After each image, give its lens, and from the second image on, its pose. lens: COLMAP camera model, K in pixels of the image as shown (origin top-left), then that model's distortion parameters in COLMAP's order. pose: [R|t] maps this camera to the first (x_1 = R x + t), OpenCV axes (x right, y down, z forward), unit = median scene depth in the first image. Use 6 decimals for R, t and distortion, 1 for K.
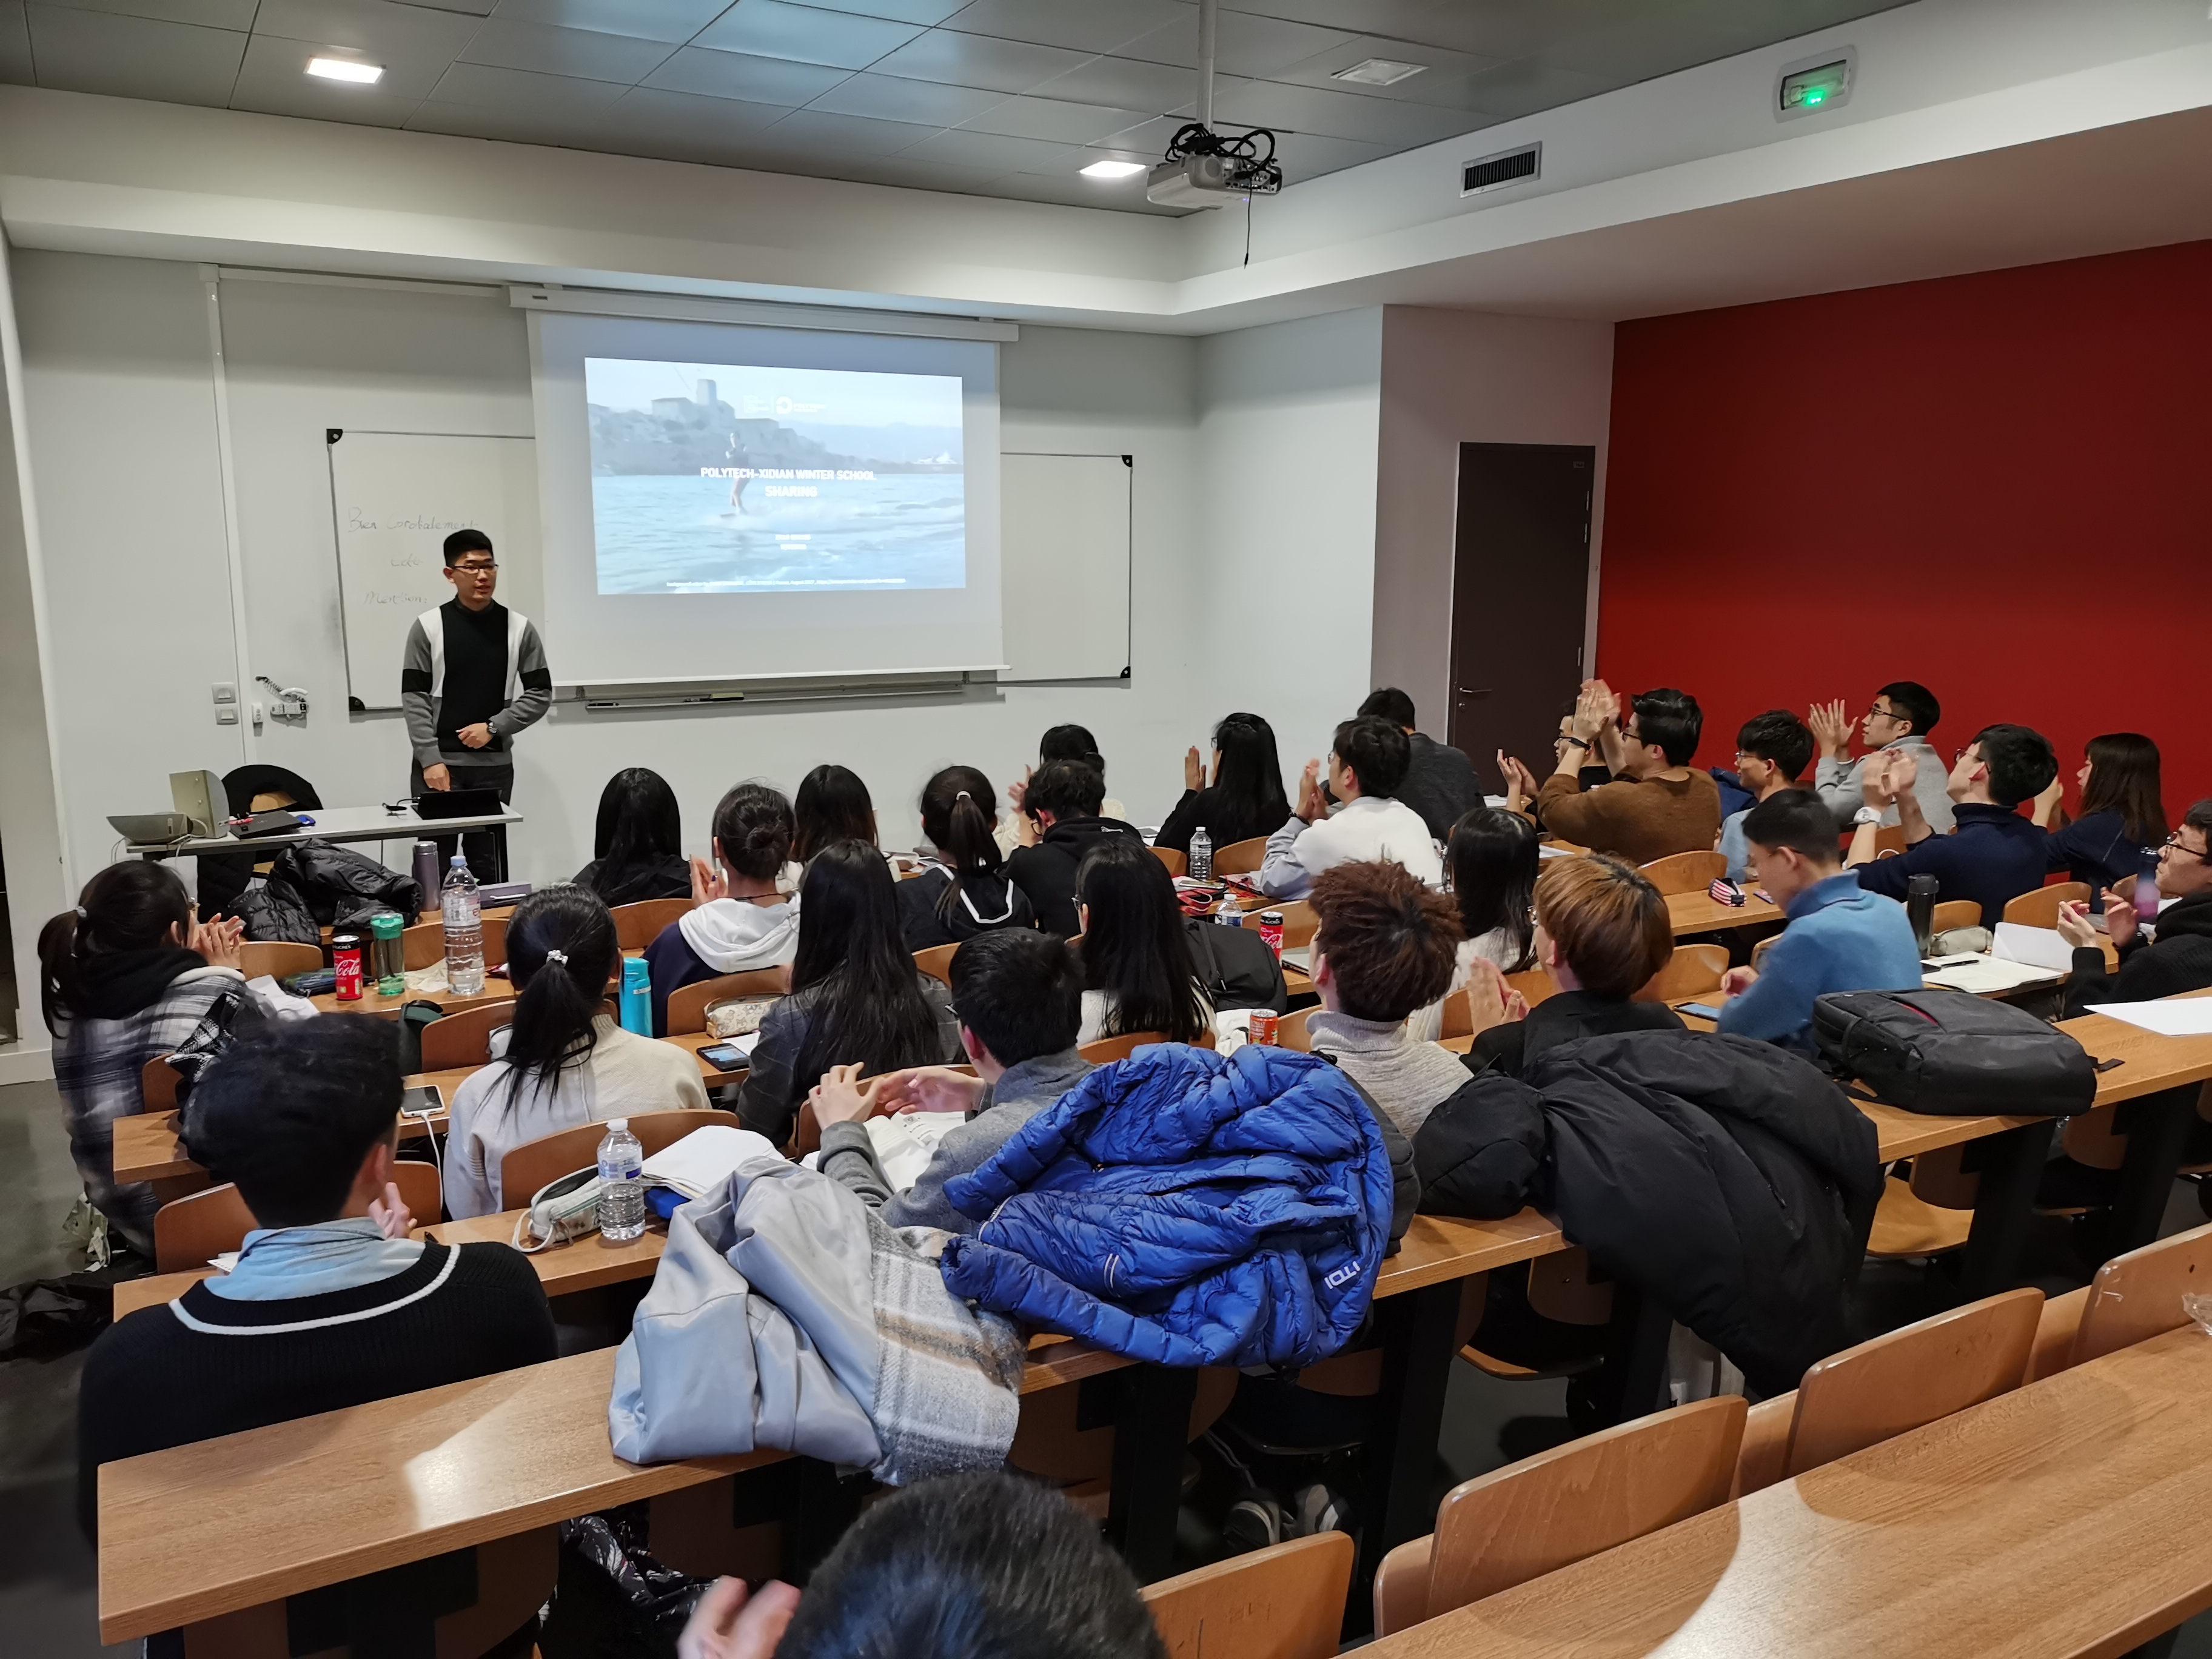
lens RADIAL K [[1729.9, 0, 1106.0], [0, 1729.9, 829.5], [0, 0, 1]] dist [0.065691, -0.063842]
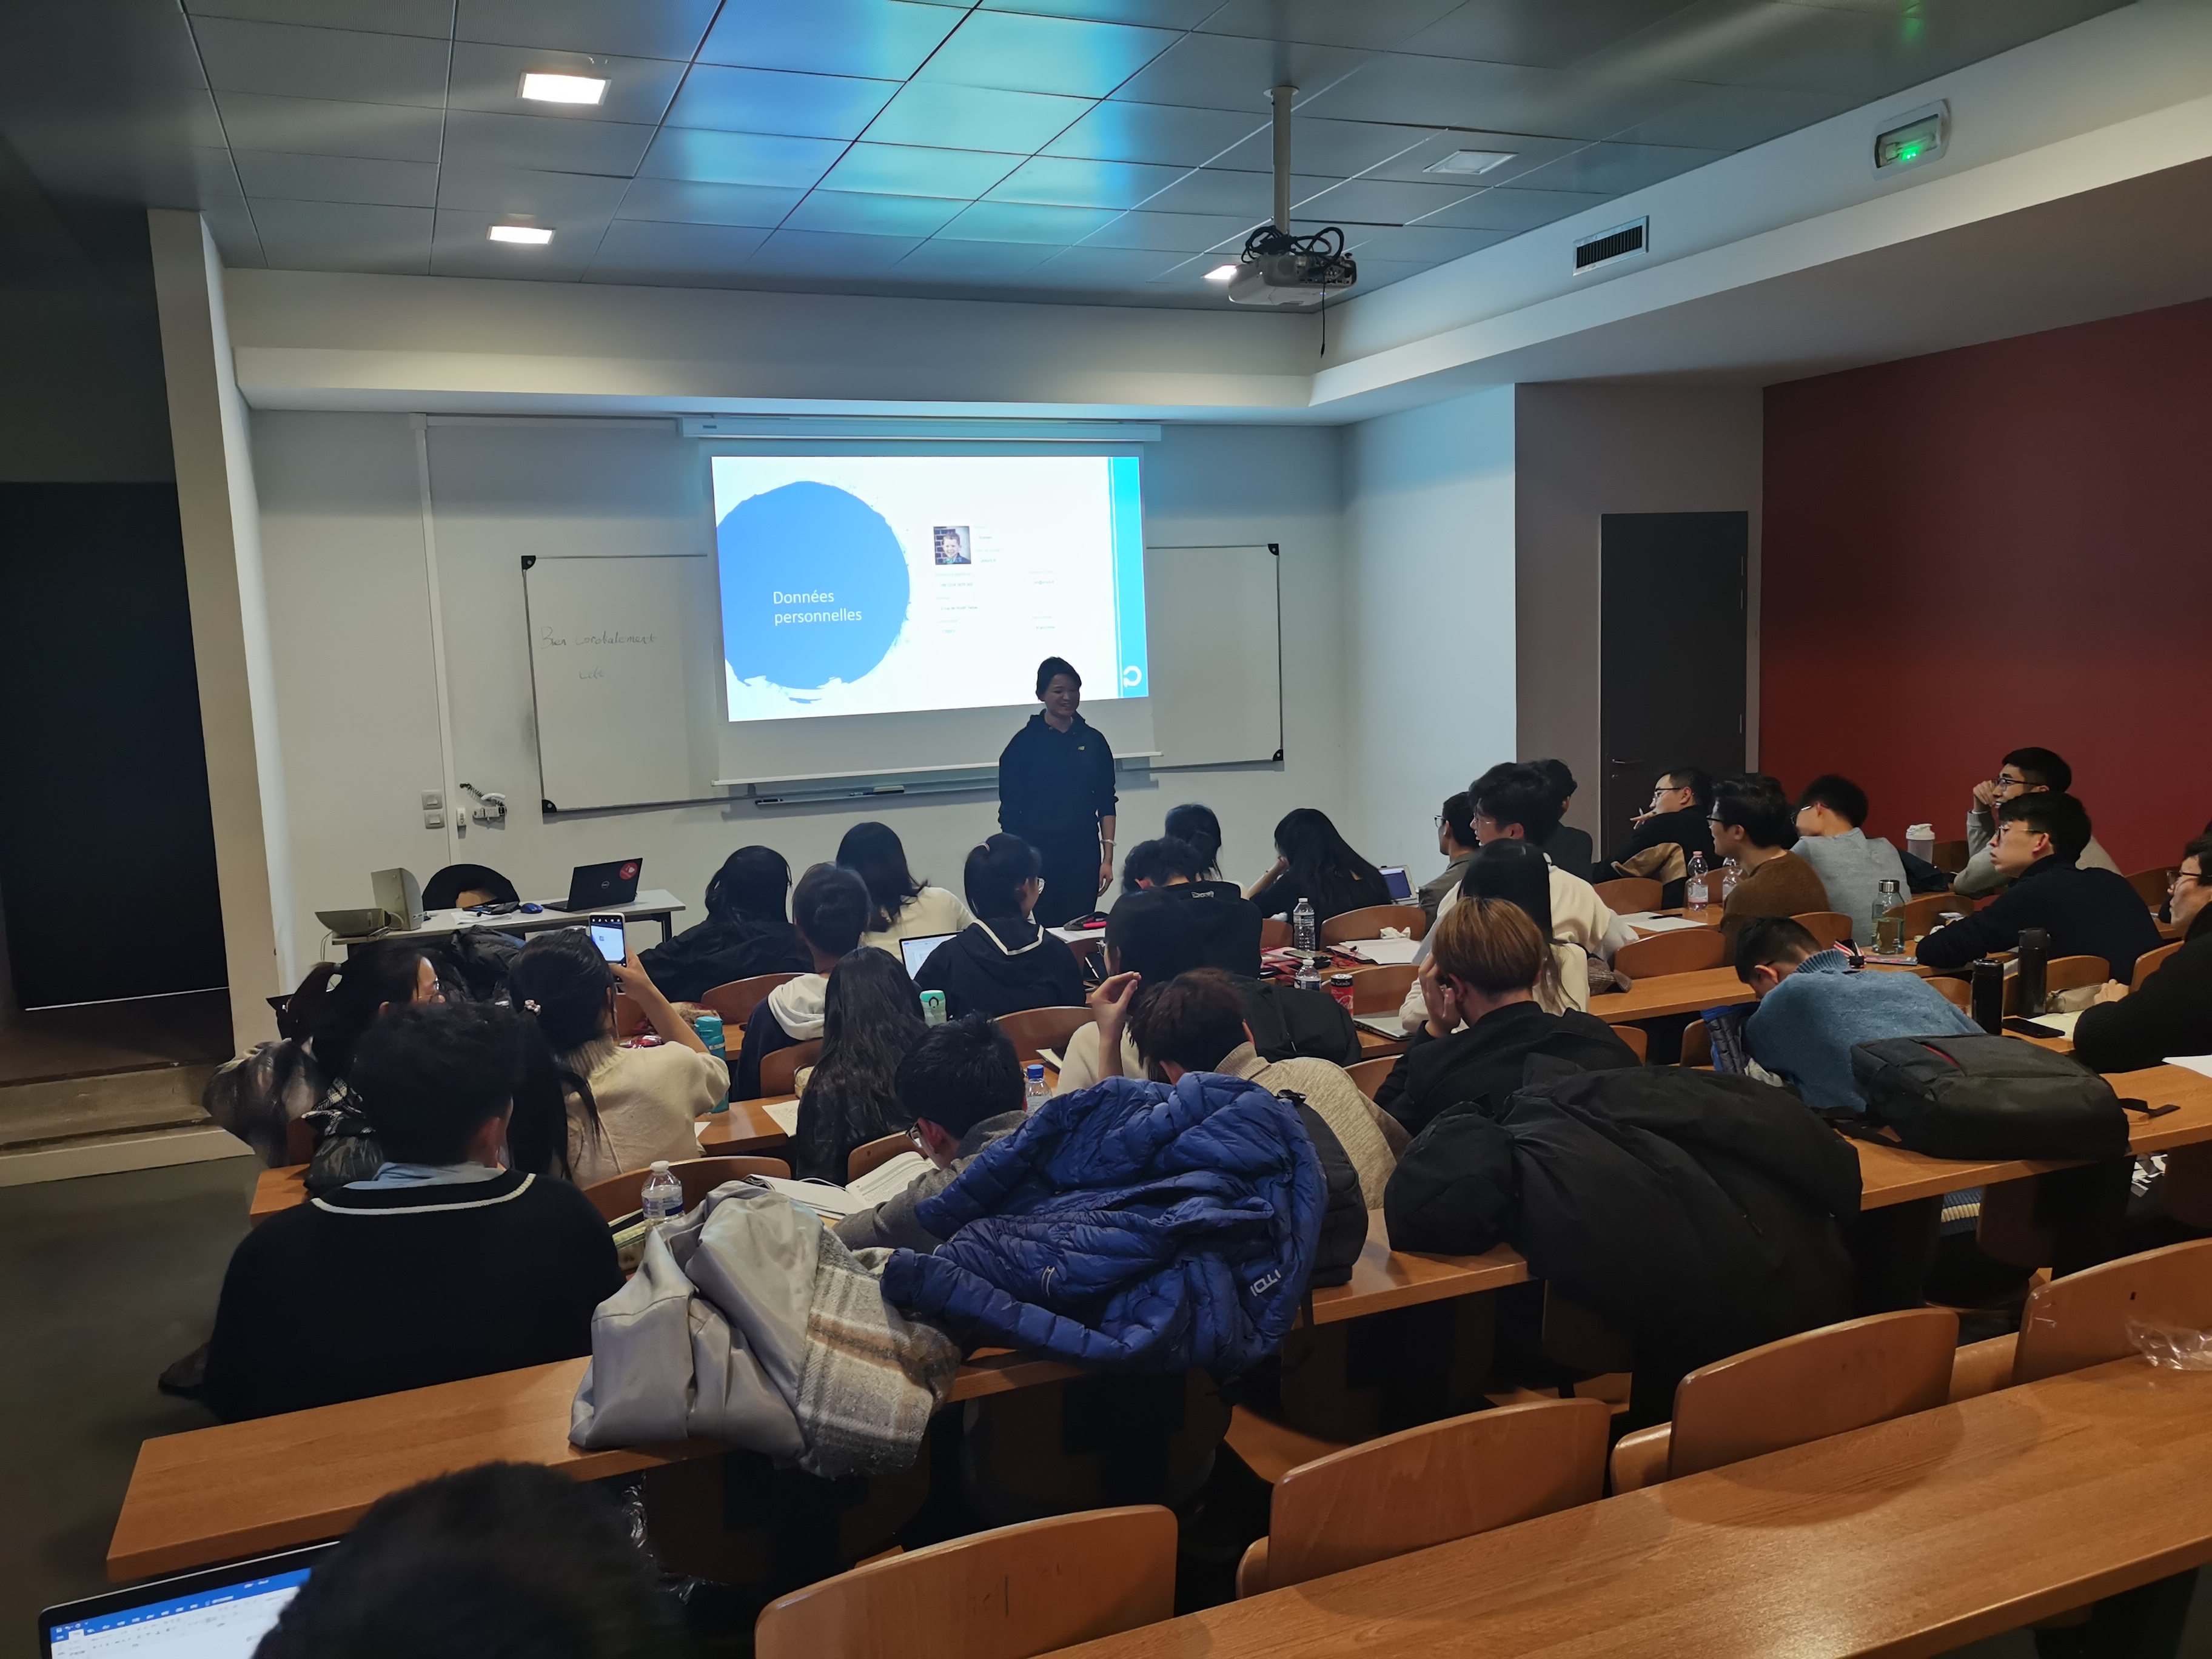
lens RADIAL K [[1729.9, 0, 1106.0], [0, 1729.9, 829.5], [0, 0, 1]] dist [0.065691, -0.063842]
pose [[0.991076, -0.026607, -0.130619, 0.121479], [0.019417, 0.998241, -0.056009, 0.021568], [0.131880, 0.052973, 0.989849, -0.045415]]
